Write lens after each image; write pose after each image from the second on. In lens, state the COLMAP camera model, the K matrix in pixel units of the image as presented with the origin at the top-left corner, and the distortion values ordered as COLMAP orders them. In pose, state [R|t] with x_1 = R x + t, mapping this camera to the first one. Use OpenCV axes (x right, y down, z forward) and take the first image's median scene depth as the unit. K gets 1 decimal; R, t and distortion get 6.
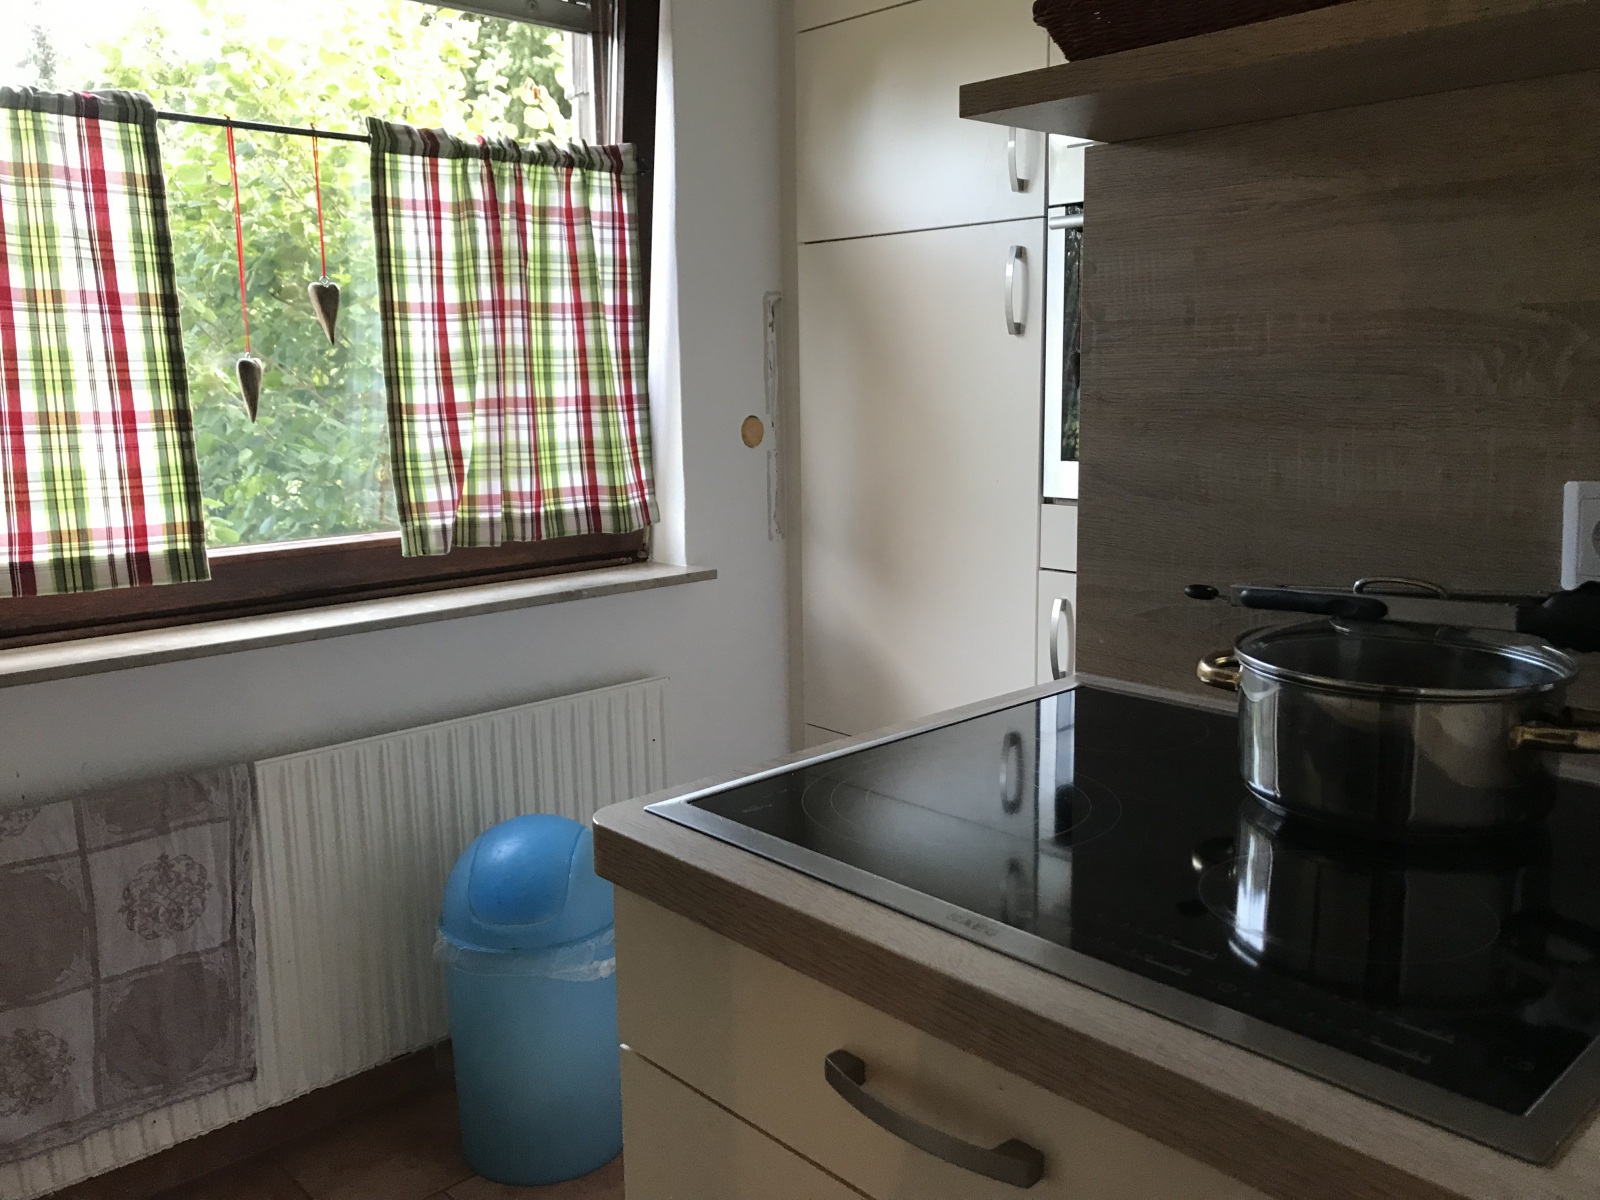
lens RADIAL K [[1312.0, 0, 797.1], [0, 1312.0, 591.1], [0, 0, 1]] dist [0.042572, -0.057818]
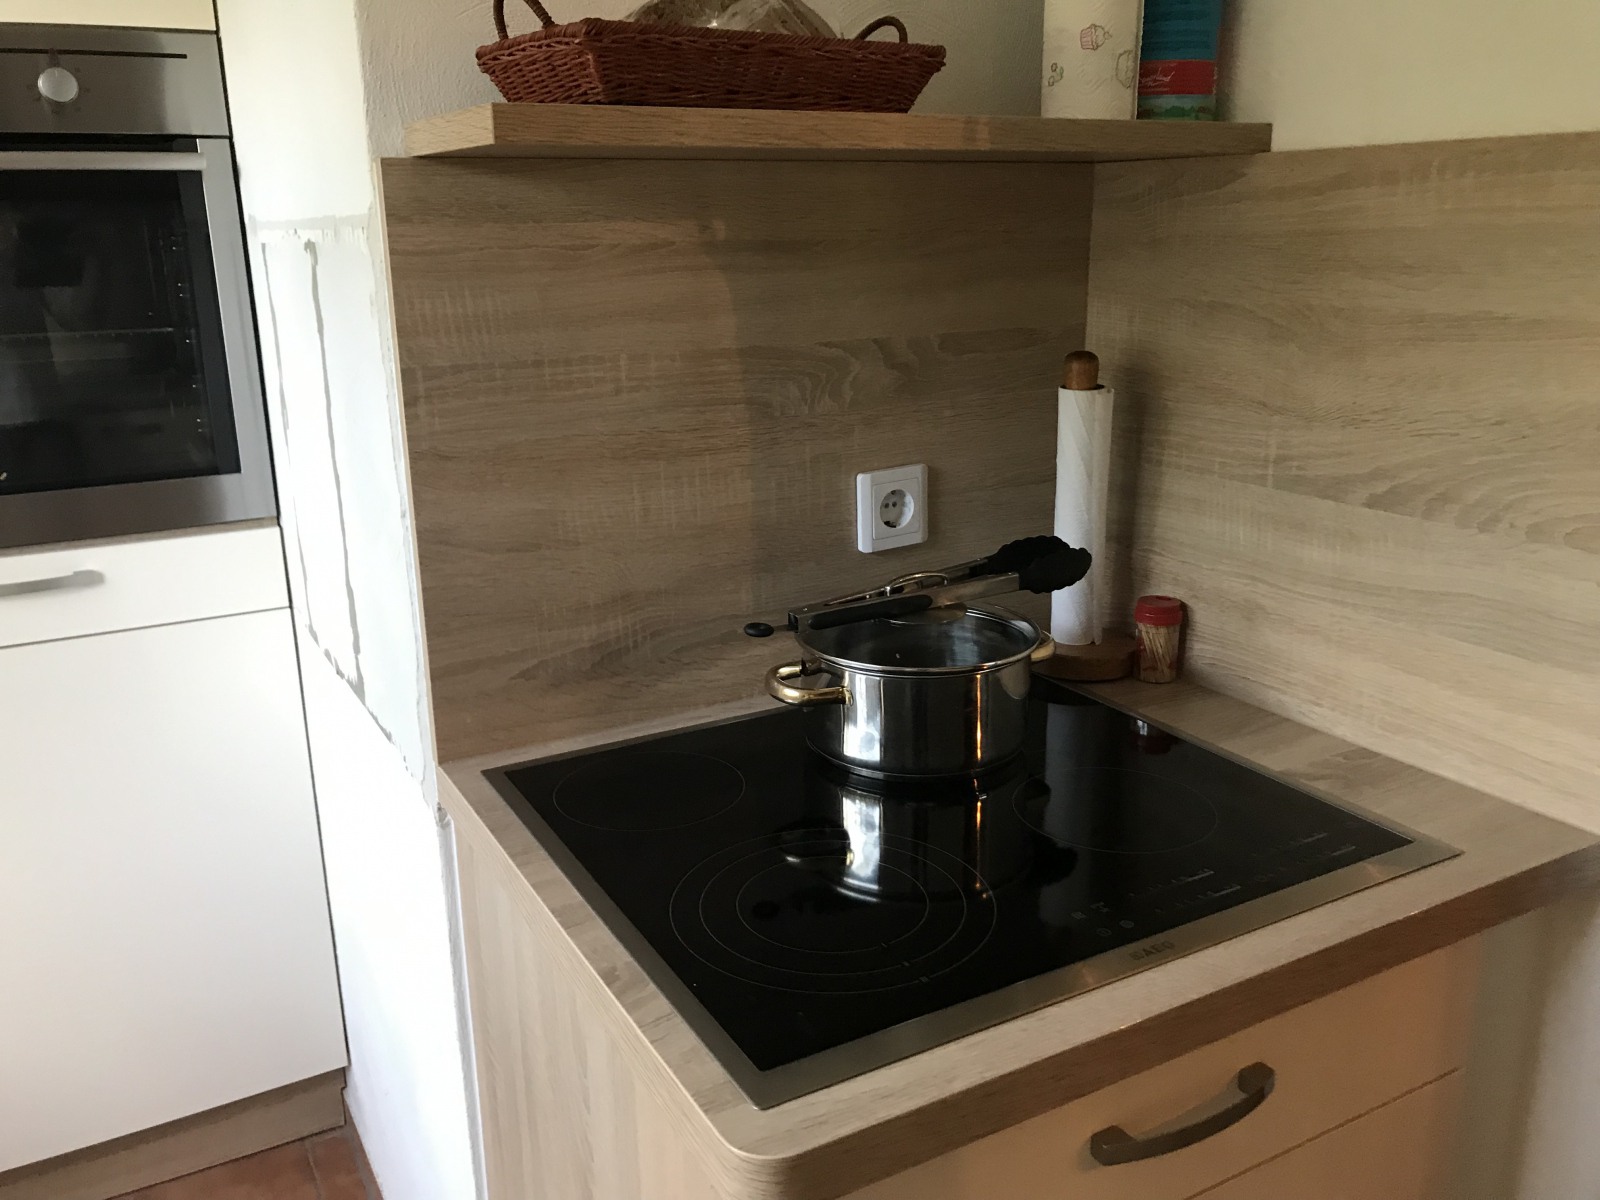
lens RADIAL K [[1312.0, 0, 794.1], [0, 1312.0, 612.9], [0, 0, 1]] dist [0.042572, -0.057818]
pose [[0.247026, -0.269218, 0.930860, -0.635517], [0.173867, 0.957355, 0.230741, -0.241463], [-0.953283, 0.104847, 0.283300, 0.638331]]
